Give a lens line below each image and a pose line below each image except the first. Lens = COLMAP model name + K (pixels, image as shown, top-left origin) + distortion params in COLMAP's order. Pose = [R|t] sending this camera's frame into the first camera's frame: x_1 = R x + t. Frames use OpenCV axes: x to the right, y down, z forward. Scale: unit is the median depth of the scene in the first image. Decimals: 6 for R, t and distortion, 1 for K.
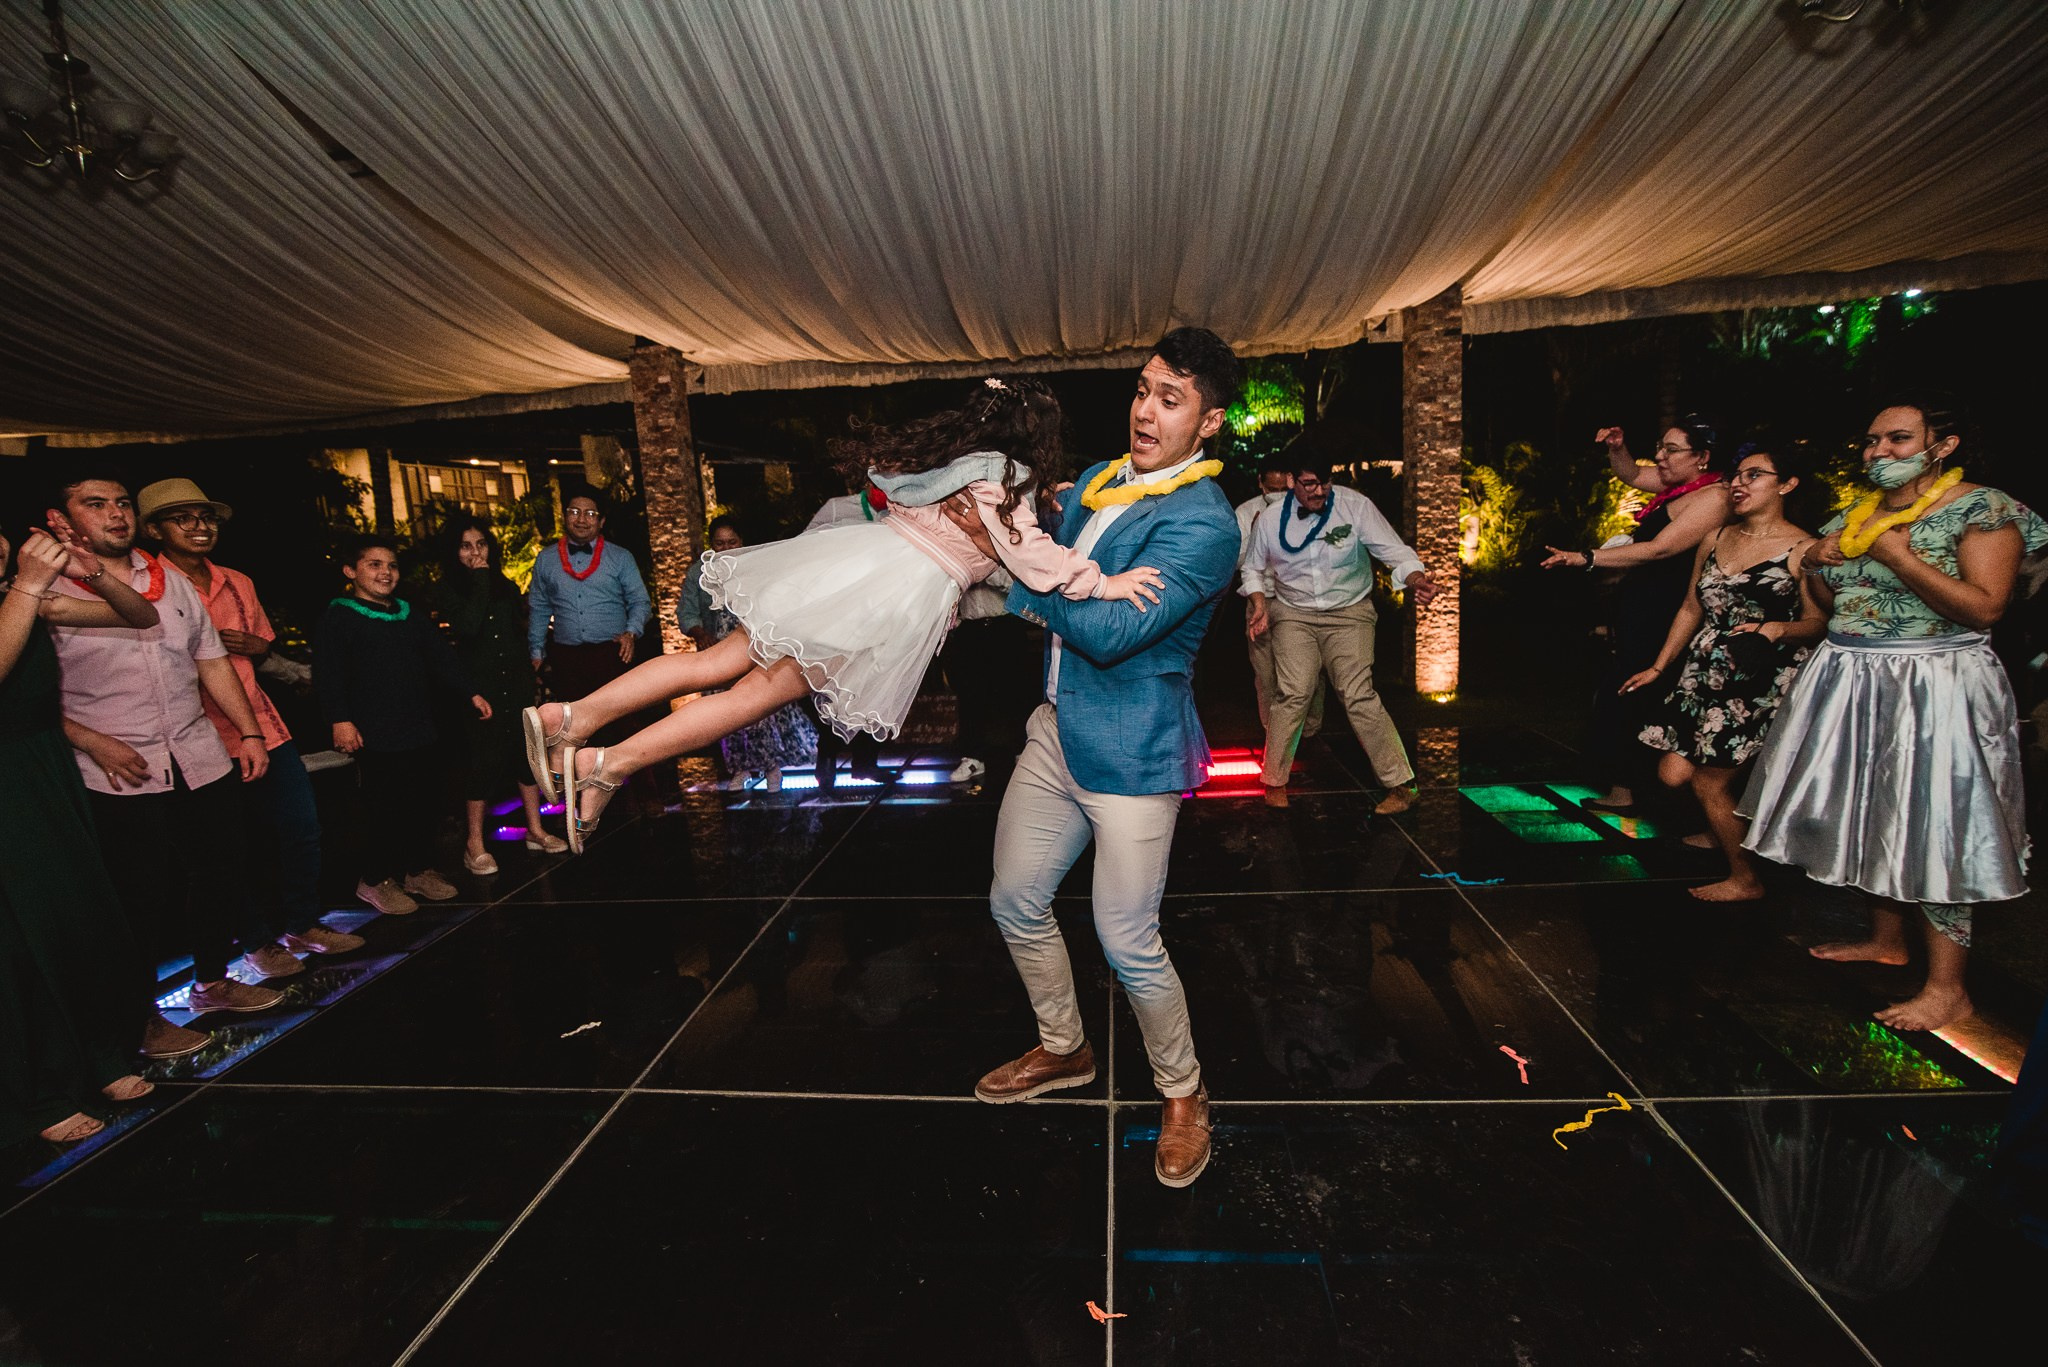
lens RADIAL K [[964.0, 0, 1024.0], [0, 964.0, 683.5], [0, 0, 1]] dist [0.000672, 0.000142]
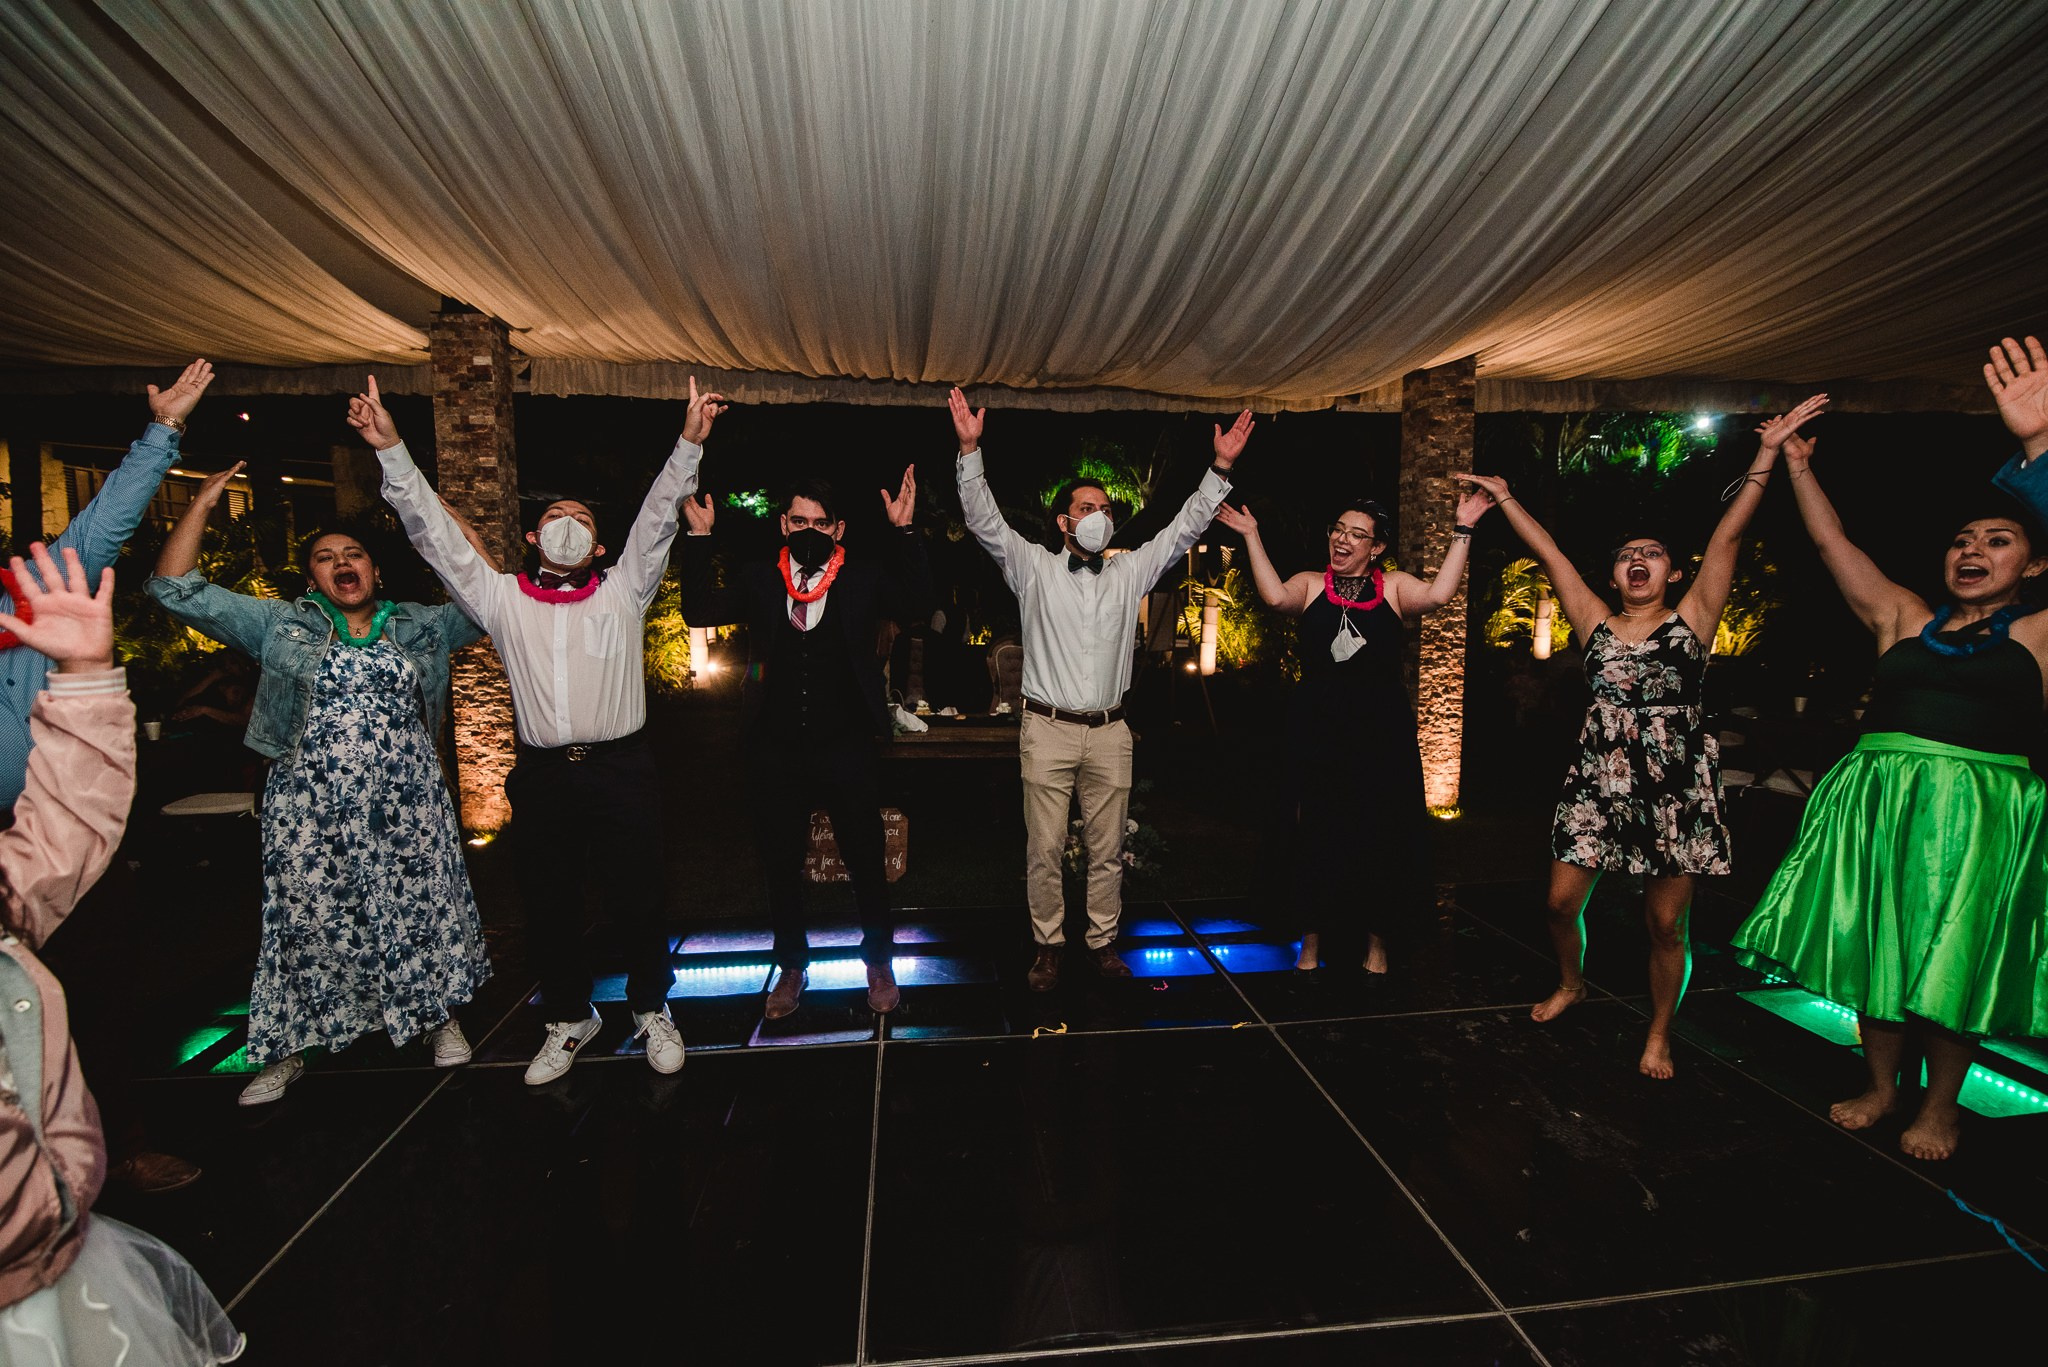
lens RADIAL K [[953.6, 0, 1022.6], [0, 953.6, 692.1], [0, 0, 1]] dist [-0.000144, -0.004576]
pose [[0.975896, 0.033850, 0.215594, -0.124439], [-0.020994, 0.997878, -0.061641, -0.032874], [-0.217223, 0.055629, 0.974536, 0.232112]]
